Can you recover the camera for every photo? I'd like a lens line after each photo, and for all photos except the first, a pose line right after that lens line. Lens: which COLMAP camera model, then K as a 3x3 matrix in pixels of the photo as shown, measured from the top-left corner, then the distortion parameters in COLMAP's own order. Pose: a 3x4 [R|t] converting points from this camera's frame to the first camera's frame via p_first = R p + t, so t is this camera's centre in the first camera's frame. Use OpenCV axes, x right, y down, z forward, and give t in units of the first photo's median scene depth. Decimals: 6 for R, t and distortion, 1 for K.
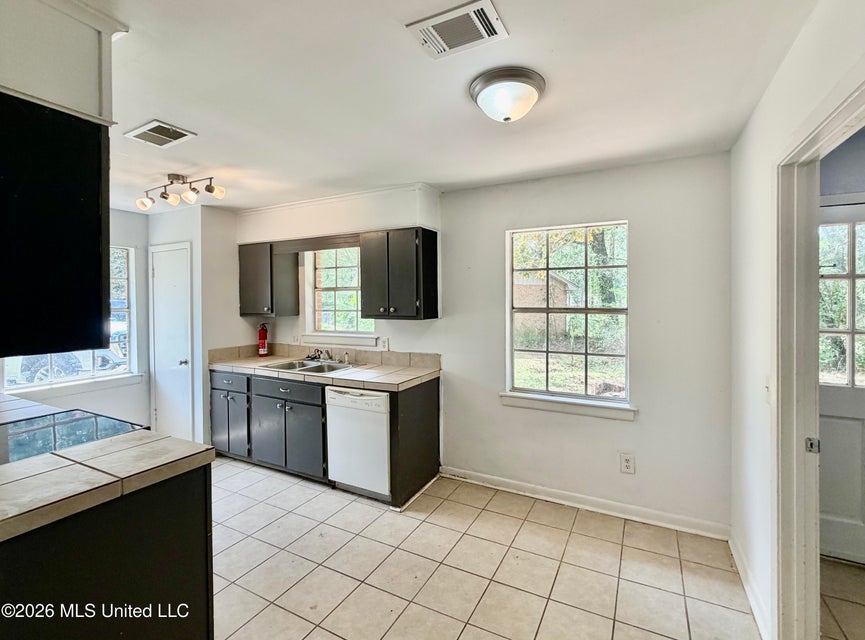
lens RADIAL K [[379.3, 0, 465.1], [0, 379.3, 303.7], [0, 0, 1]] dist [-0.000663, 0.000133]
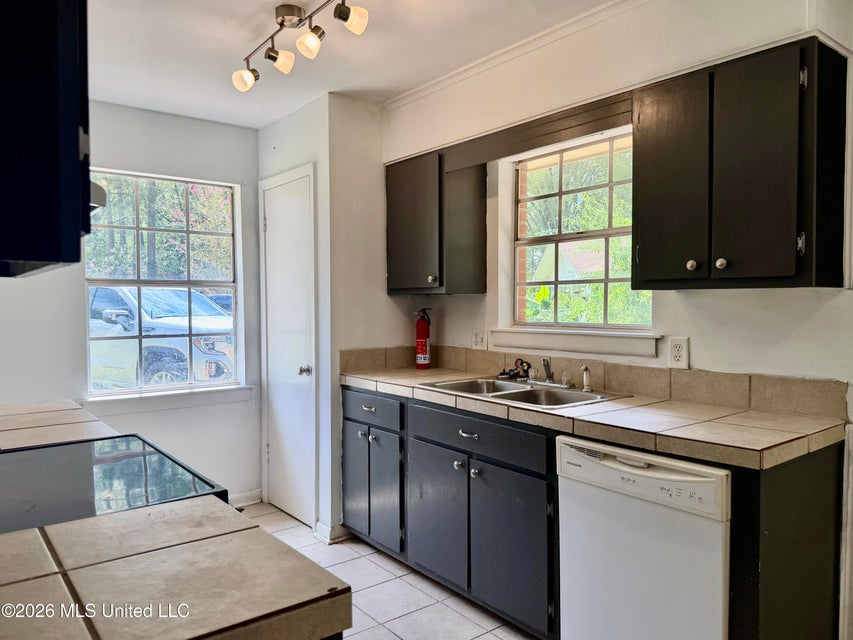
lens RADIAL K [[614.8, 0, 426.5], [0, 614.8, 320.0], [0, 0, 1]] dist [0.128745, -0.174224]
pose [[0.897526, 0.017759, -0.440604, -0.176638], [-0.007708, 0.999668, 0.024591, 0.061223], [0.440894, -0.018674, 0.897365, 0.262286]]
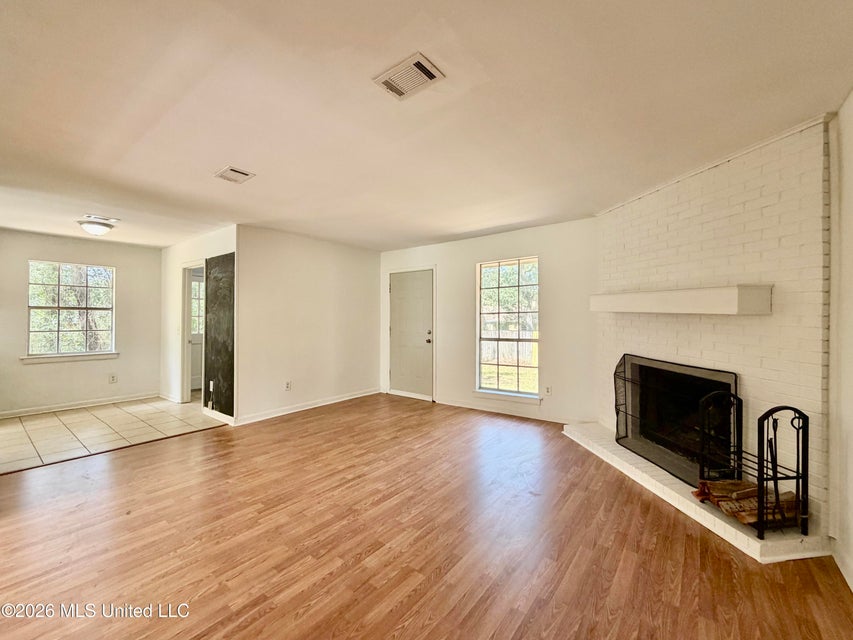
lens RADIAL K [[351.9, 0, 428.0], [0, 351.9, 310.4], [0, 0, 1]] dist [0.000644, 0.000044]
pose [[0.206193, 0.024130, 0.978214, -1.020823], [0.005104, 0.999656, -0.025734, 0.076791], [-0.978498, 0.010299, 0.205999, -1.030747]]
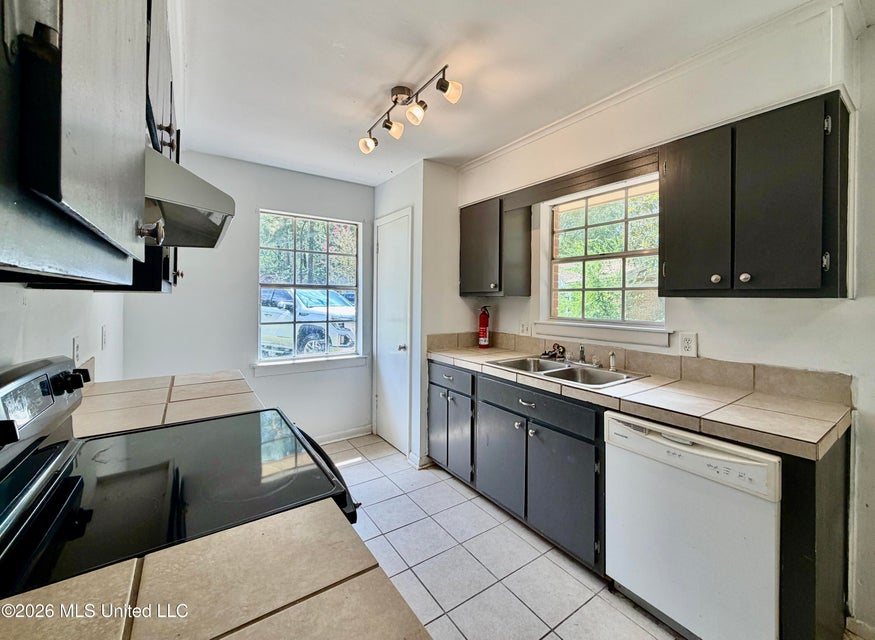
lens RADIAL K [[362.7, 0, 455.6], [0, 362.7, 298.5], [0, 0, 1]] dist [0.000955, 0.000120]
pose [[0.882162, 0.015769, -0.470681, -0.299266], [-0.019779, 0.999798, -0.003574, 0.052234], [0.470530, 0.012462, 0.882296, 0.393488]]
